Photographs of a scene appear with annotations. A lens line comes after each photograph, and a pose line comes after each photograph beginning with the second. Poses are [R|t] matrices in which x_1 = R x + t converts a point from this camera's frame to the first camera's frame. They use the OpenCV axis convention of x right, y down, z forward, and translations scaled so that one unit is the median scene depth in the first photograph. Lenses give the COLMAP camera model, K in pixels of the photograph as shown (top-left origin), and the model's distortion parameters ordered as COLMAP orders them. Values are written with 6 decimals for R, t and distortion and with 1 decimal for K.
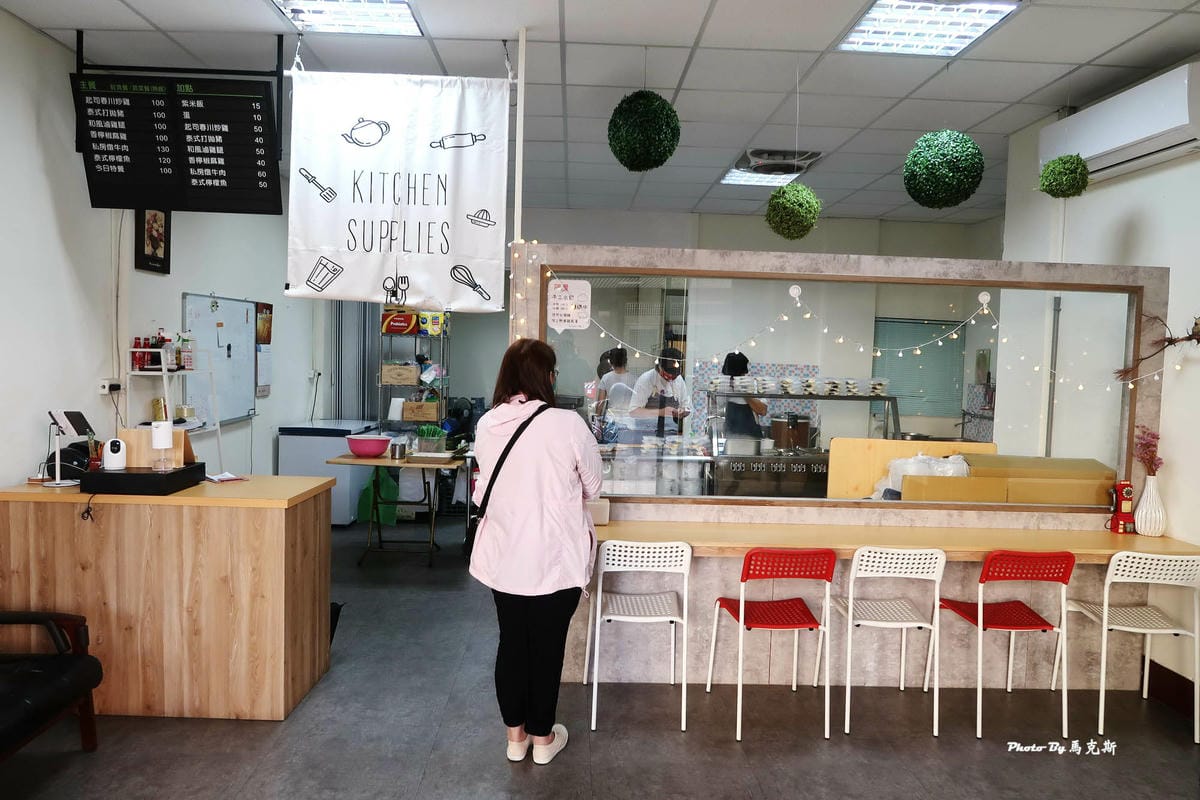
lens RADIAL K [[874.0, 0, 600.0], [0, 874.0, 400.0], [0, 0, 1]] dist [-0.008169, -0.003710]
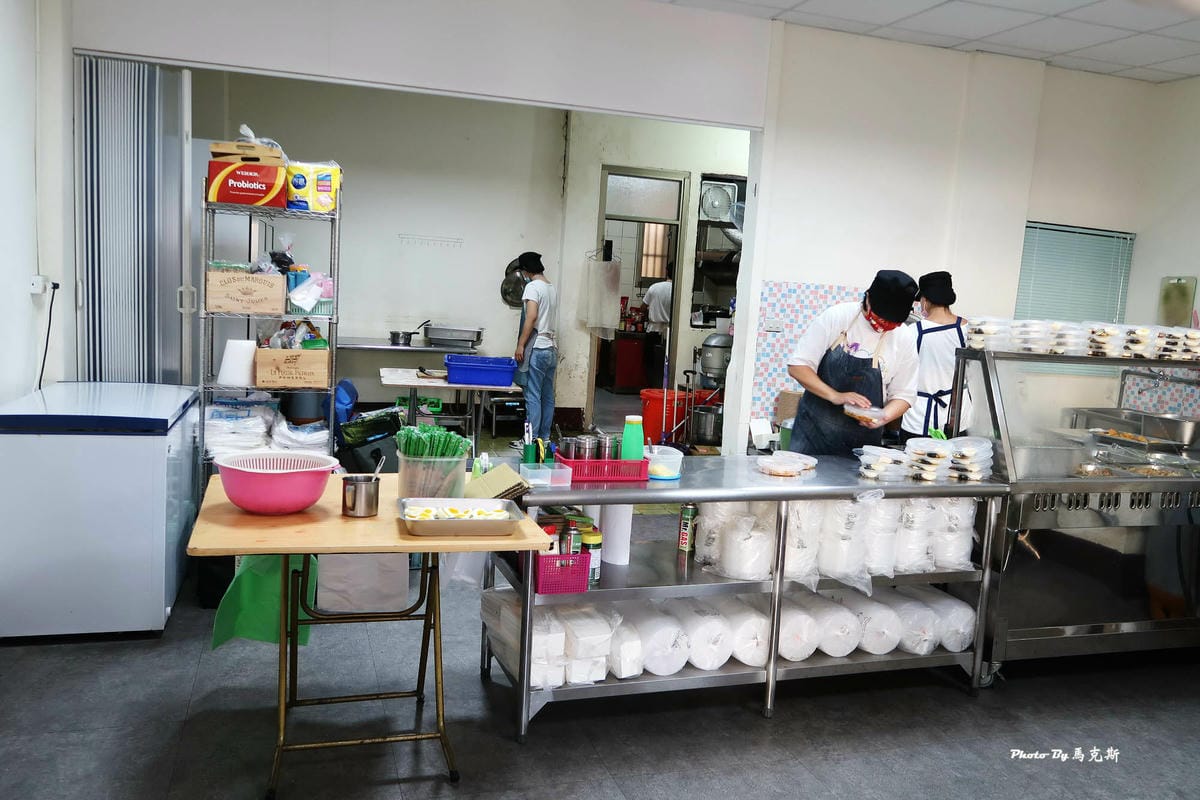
lens RADIAL K [[947.0, 0, 600.0], [0, 947.0, 400.0], [0, 0, 1]] dist [0.035785, 0.000559]
pose [[0.955372, -0.006048, 0.295344, -0.218085], [-0.020989, 0.995874, 0.088290, -0.022296], [-0.294659, -0.090549, 0.951303, 0.481184]]
